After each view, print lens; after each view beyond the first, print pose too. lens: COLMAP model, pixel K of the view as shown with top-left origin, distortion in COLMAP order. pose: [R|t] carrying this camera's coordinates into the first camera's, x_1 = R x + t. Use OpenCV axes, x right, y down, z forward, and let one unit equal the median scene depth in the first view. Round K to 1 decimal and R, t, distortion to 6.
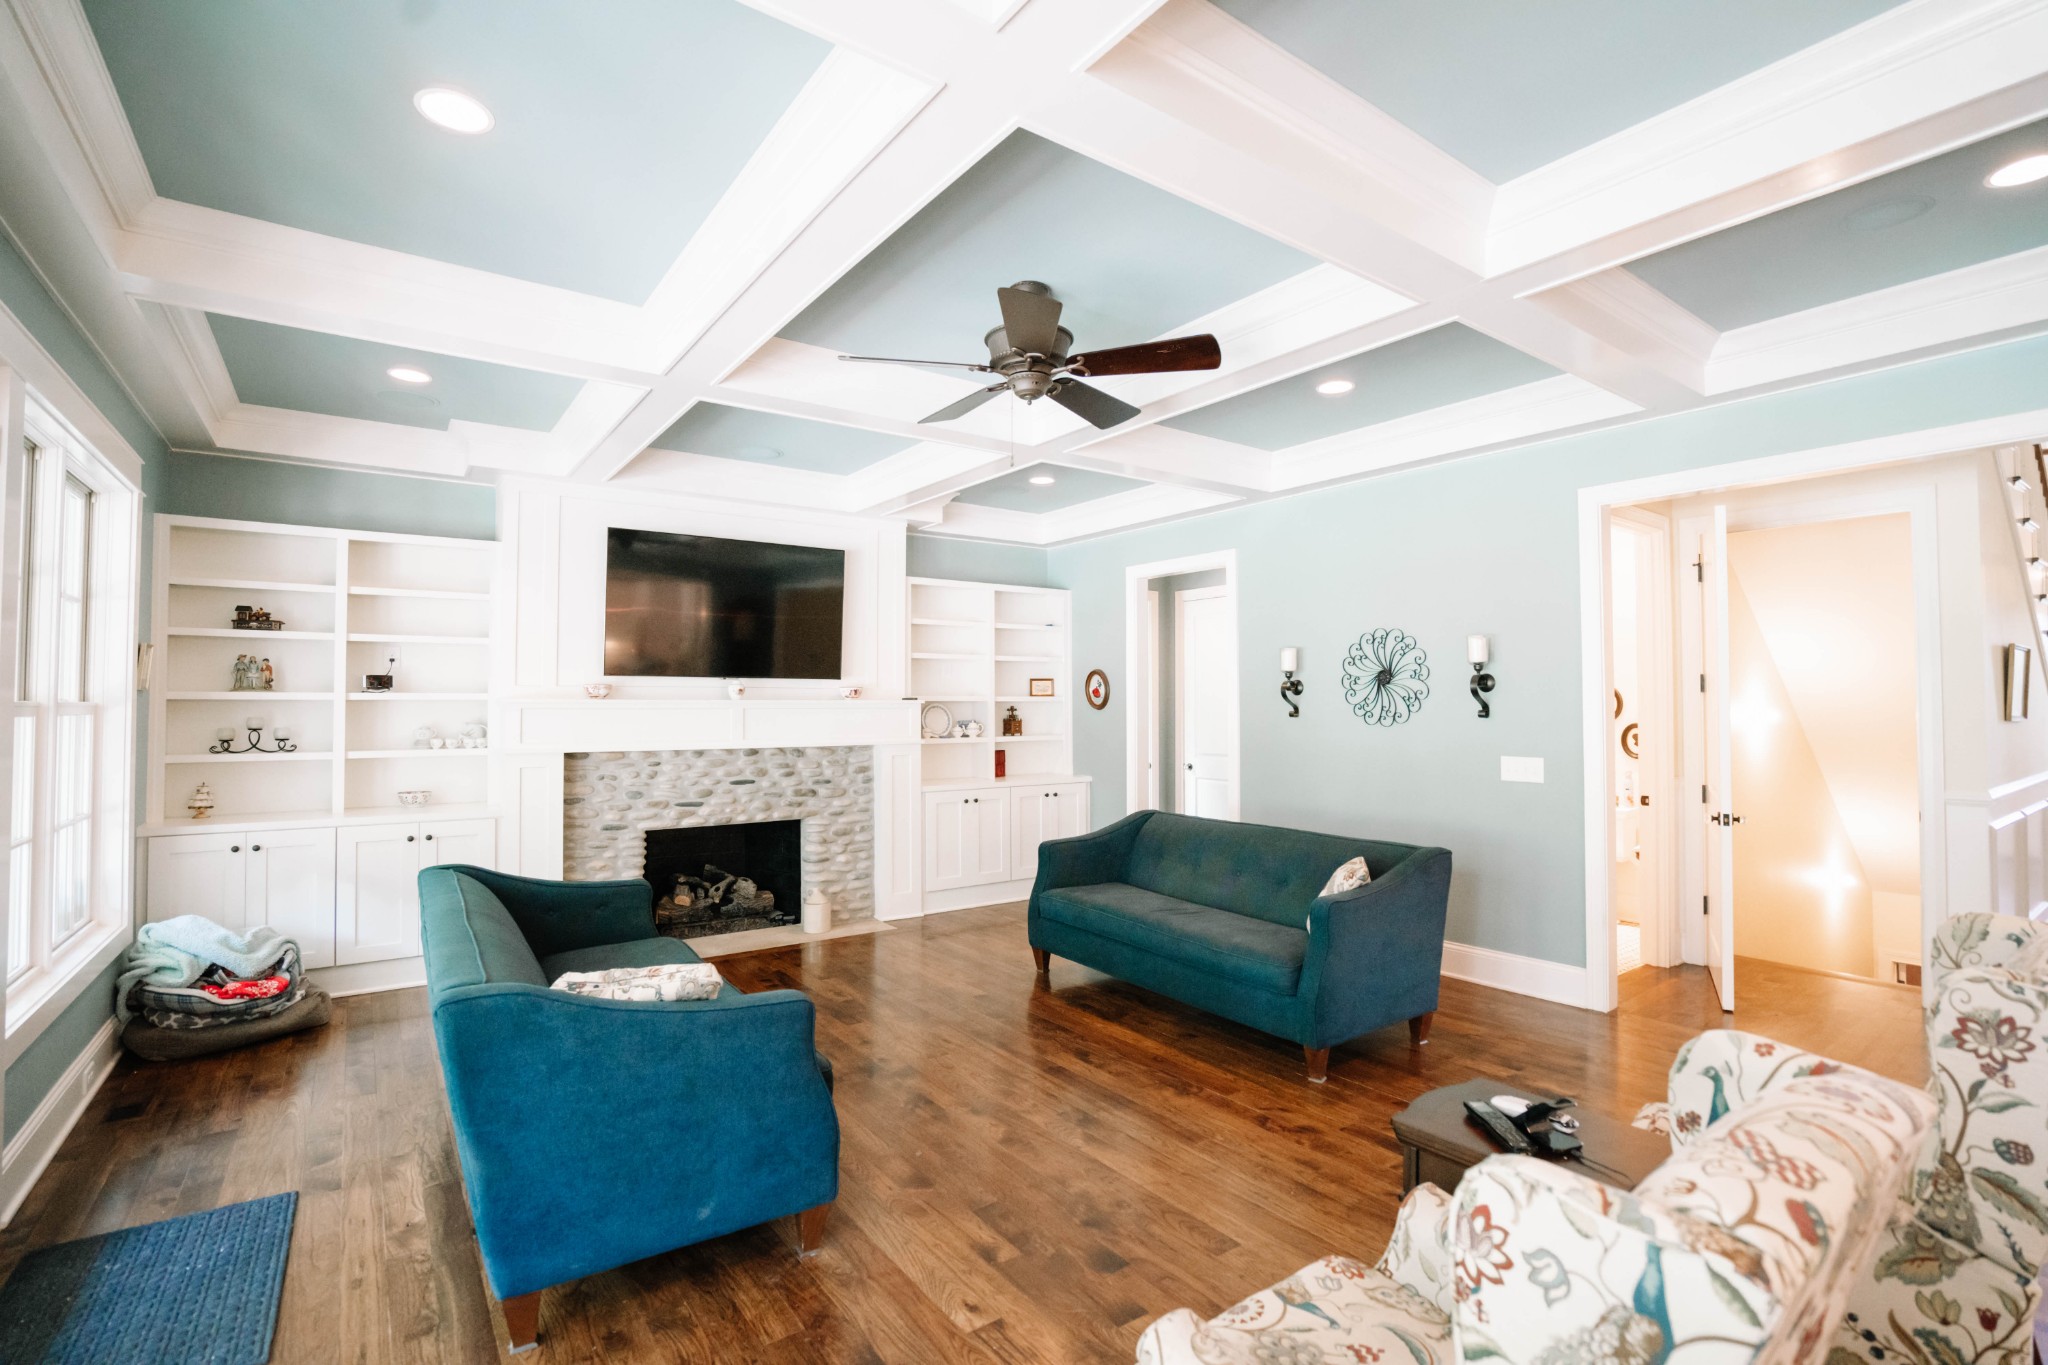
lens RADIAL K [[947.3, 0, 1024.0], [0, 947.3, 682.5], [0, 0, 1]] dist [-0.058715, 0.020185]
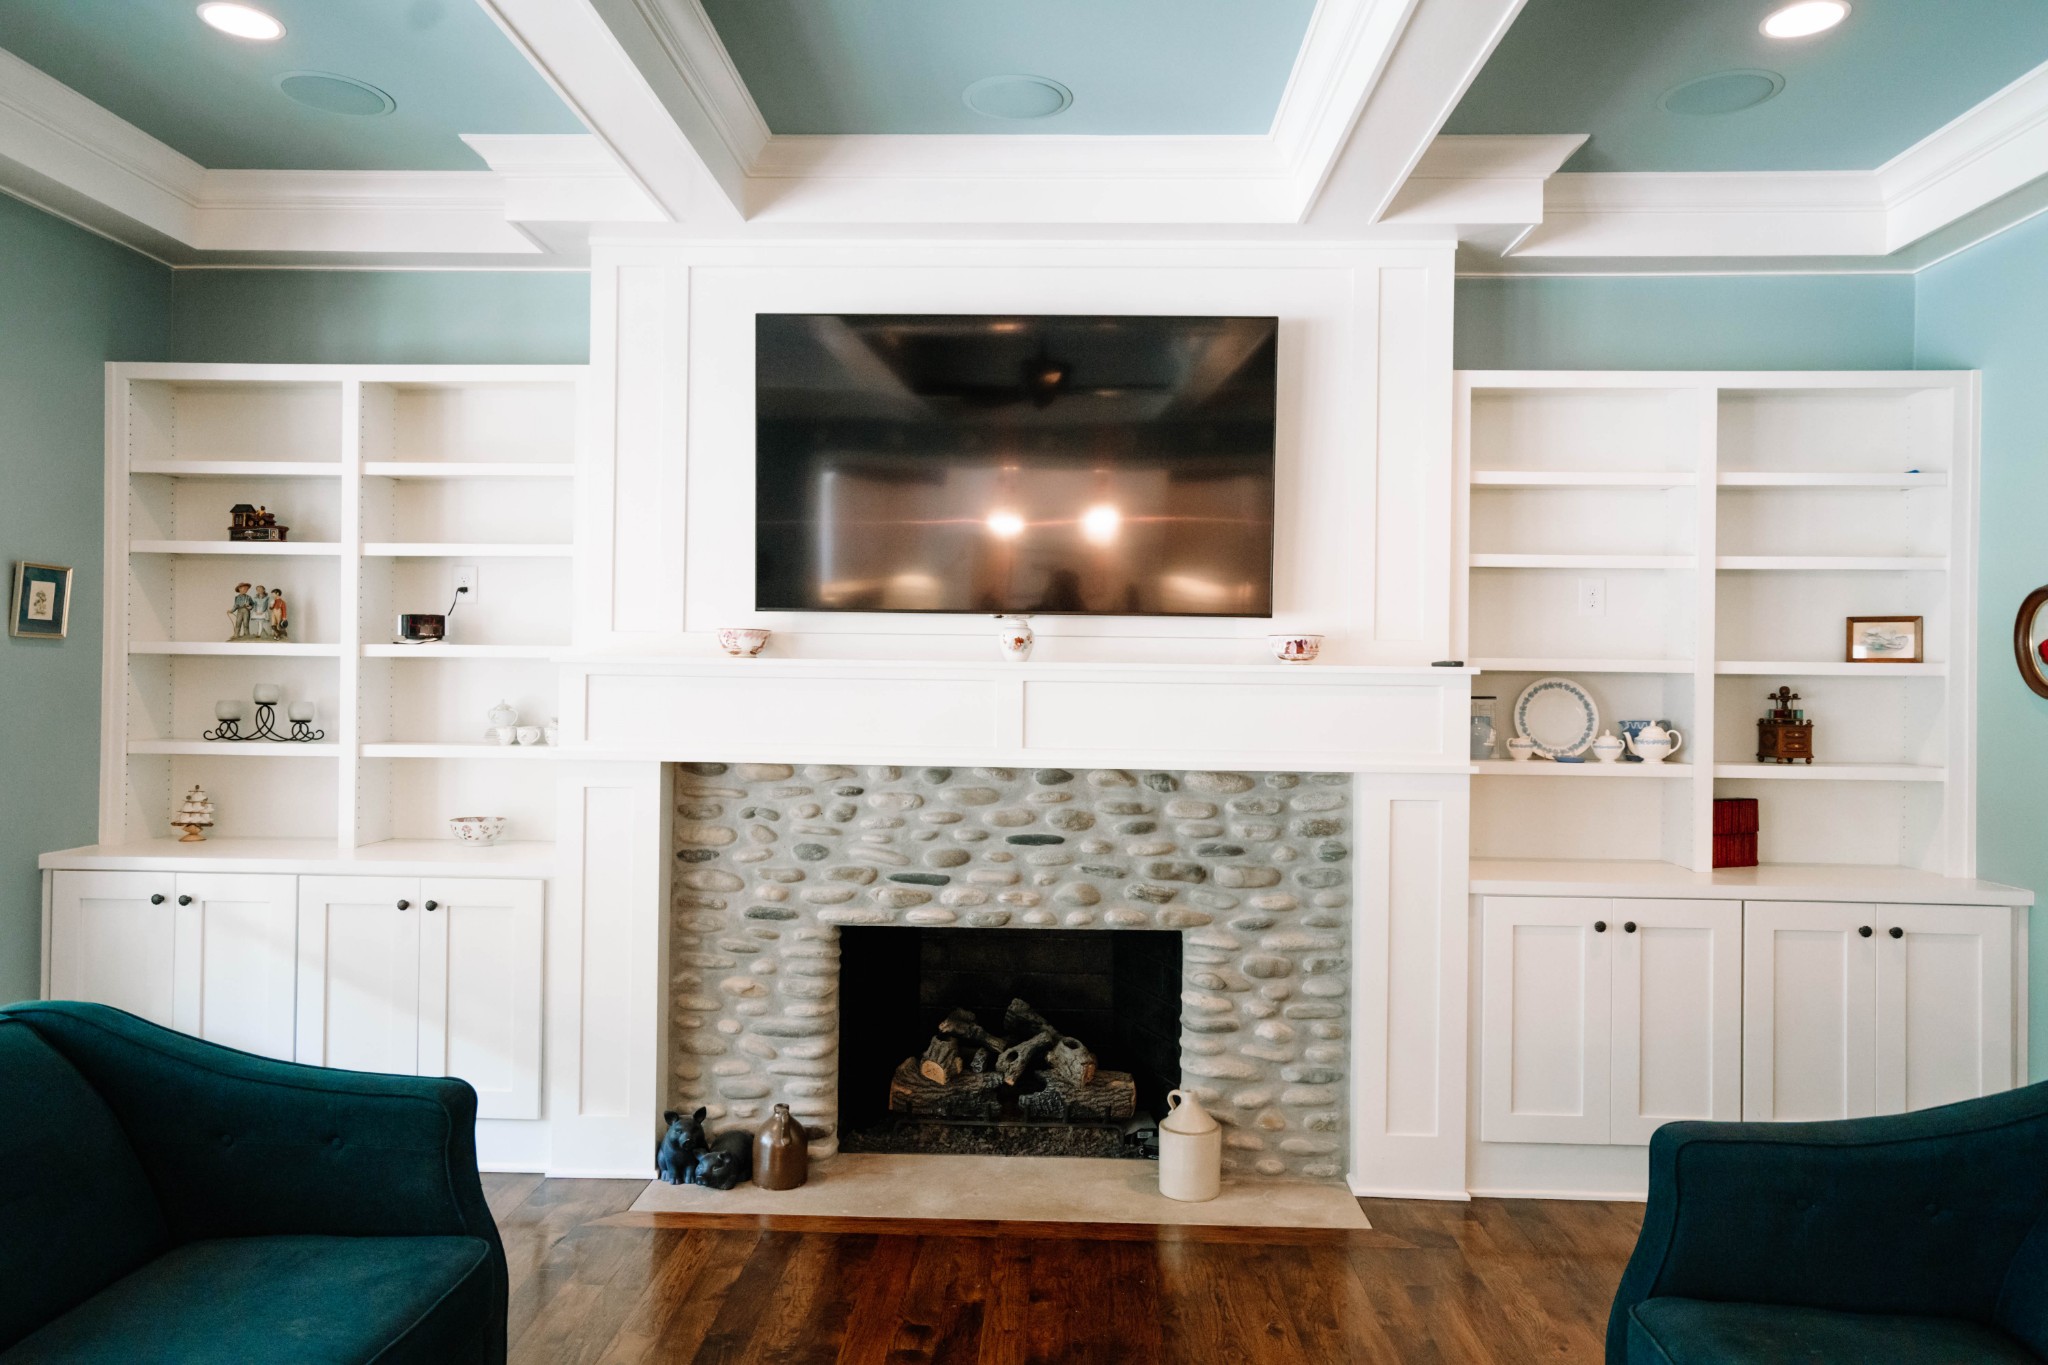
lens RADIAL K [[1397.4, 0, 1024.0], [0, 1397.4, 682.5], [0, 0, 1]] dist [0.009506, 0.005205]
pose [[0.791848, 0.013274, -0.610575, 0.114008], [0.000434, 0.999751, 0.022298, 0.012639], [0.610719, -0.017922, 0.791645, 0.442988]]
